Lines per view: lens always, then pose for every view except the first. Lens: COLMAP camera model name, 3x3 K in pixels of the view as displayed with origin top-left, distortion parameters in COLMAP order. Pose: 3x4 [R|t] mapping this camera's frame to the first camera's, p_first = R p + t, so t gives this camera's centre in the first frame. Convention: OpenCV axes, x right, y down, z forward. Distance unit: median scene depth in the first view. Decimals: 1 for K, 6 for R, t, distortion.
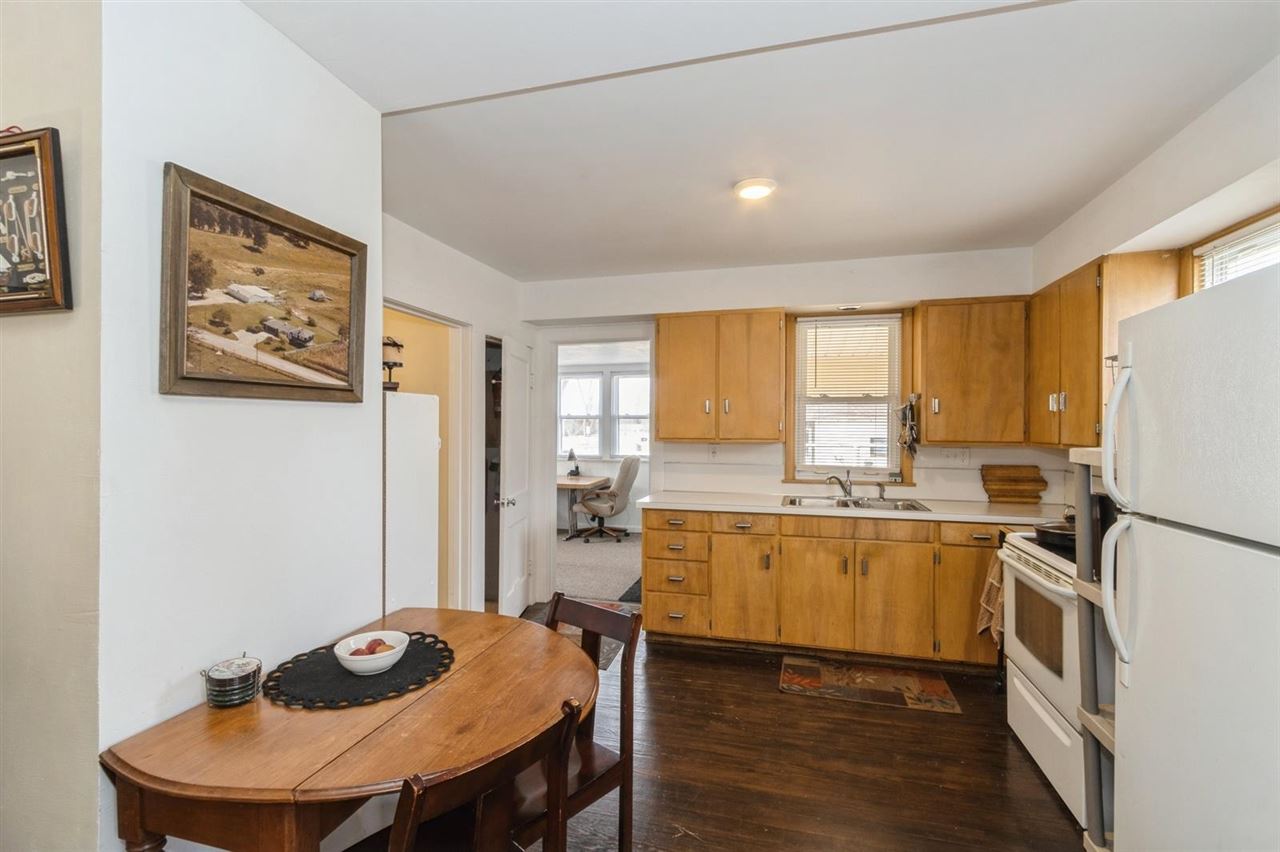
lens RADIAL K [[595.2, 0, 637.5], [0, 595.2, 428.0], [0, 0, 1]] dist [0.002355, 0.000151]
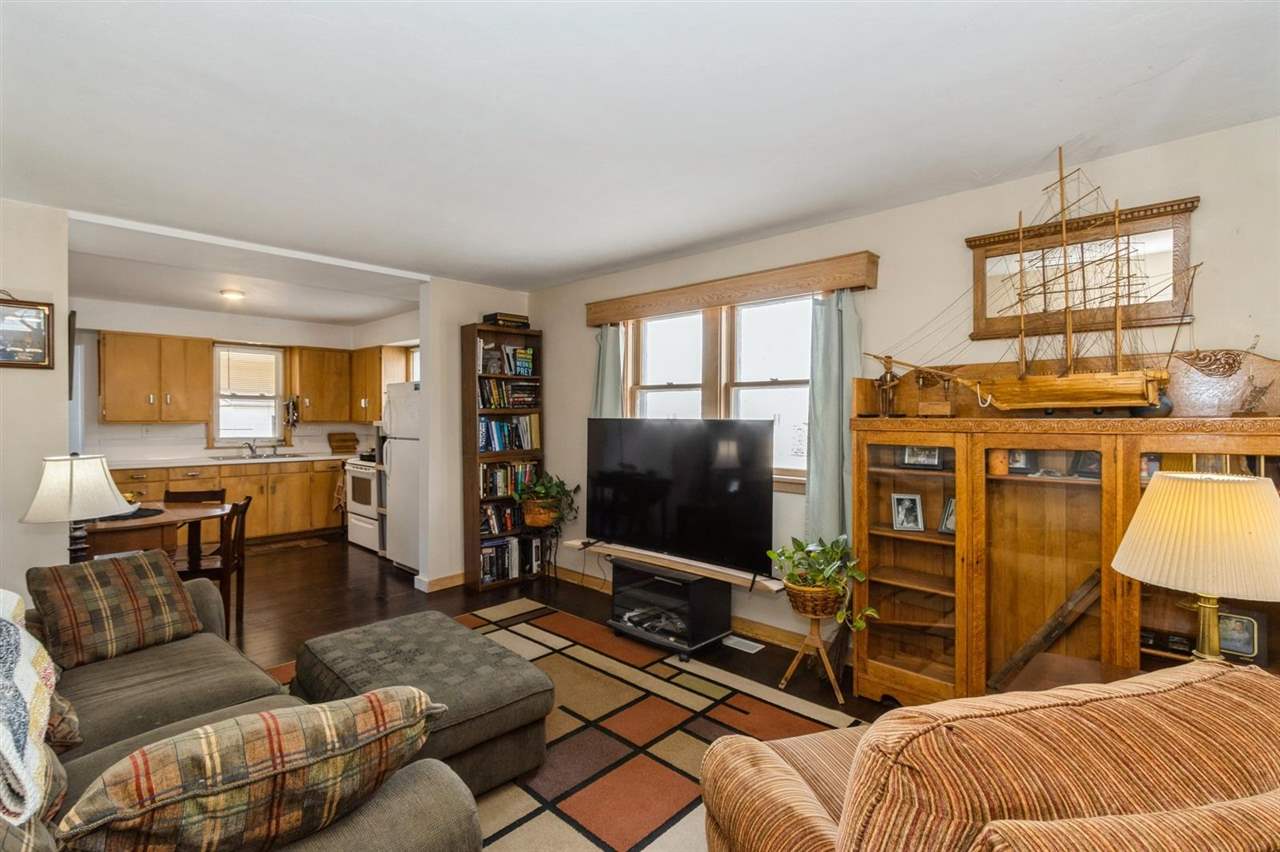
lens RADIAL K [[595.2, 0, 637.5], [0, 595.2, 428.0], [0, 0, 1]] dist [0.002355, 0.000151]
pose [[0.480143, -0.019297, 0.876978, -0.649101], [-0.001721, 0.999735, 0.022941, -0.001511], [-0.877189, -0.012524, 0.479983, -0.824304]]
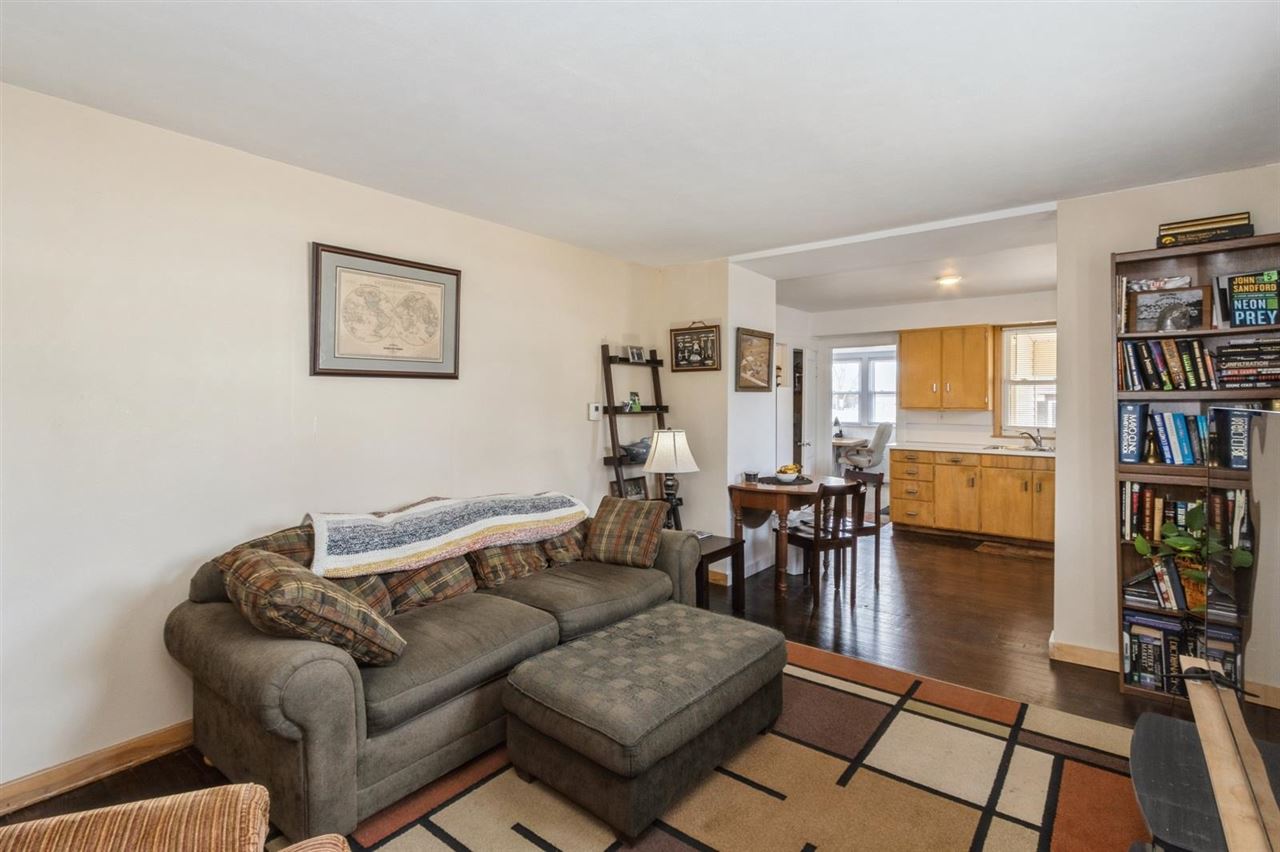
lens RADIAL K [[615.7, 0, 623.4], [0, 615.7, 395.4], [0, 0, 1]] dist [0.001210, 0.000118]
pose [[0.912962, -0.003521, -0.408030, 0.031822], [-0.000299, 0.999957, -0.009297, 0.000244], [0.408045, 0.008610, 0.912921, -0.915309]]
